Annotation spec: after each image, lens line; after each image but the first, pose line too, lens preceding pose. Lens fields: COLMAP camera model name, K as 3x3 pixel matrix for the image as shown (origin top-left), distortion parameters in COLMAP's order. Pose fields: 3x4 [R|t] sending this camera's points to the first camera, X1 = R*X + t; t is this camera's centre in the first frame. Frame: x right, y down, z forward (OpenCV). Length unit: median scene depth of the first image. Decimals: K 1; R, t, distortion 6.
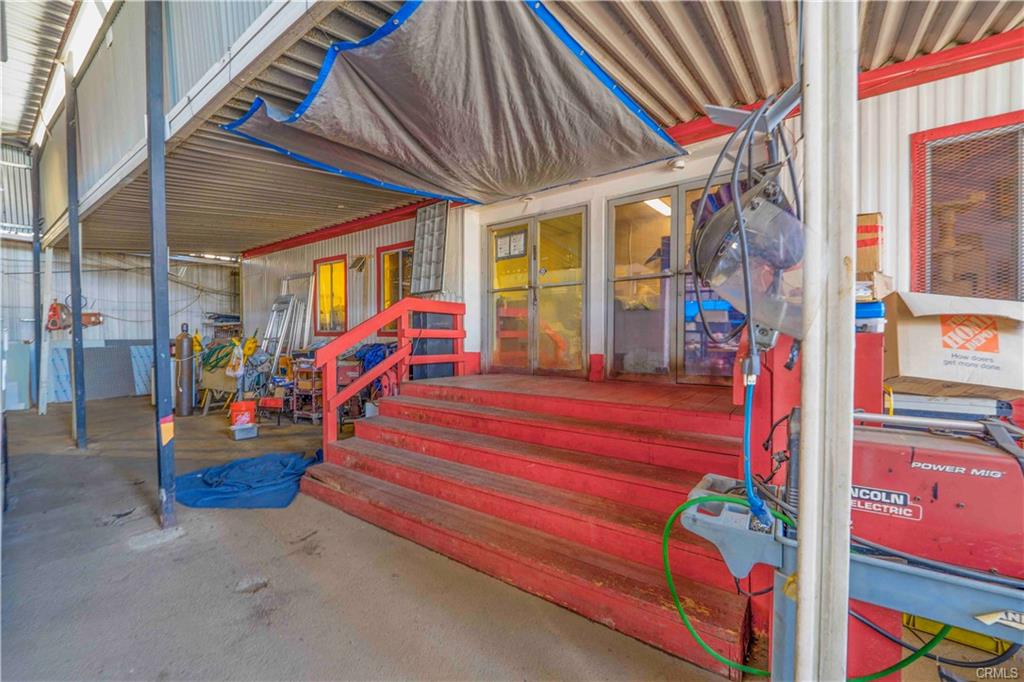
lens RADIAL K [[409.4, 0, 508.0], [0, 409.4, 344.5], [0, 0, 1]] dist [-0.000259, -0.007406]
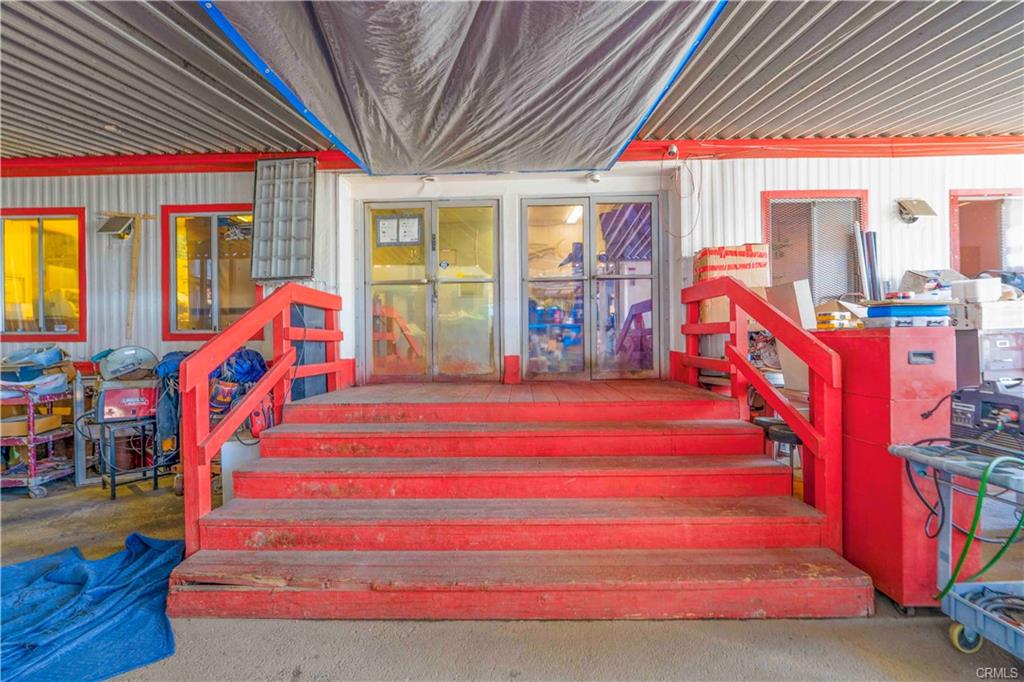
lens RADIAL K [[409.4, 0, 508.0], [0, 409.4, 344.5], [0, 0, 1]] dist [-0.000259, -0.007406]
pose [[0.818113, -0.014738, 0.574869, -0.343931], [0.022124, 0.999738, -0.005854, 0.002666], [-0.574632, 0.017508, 0.818225, 0.216141]]
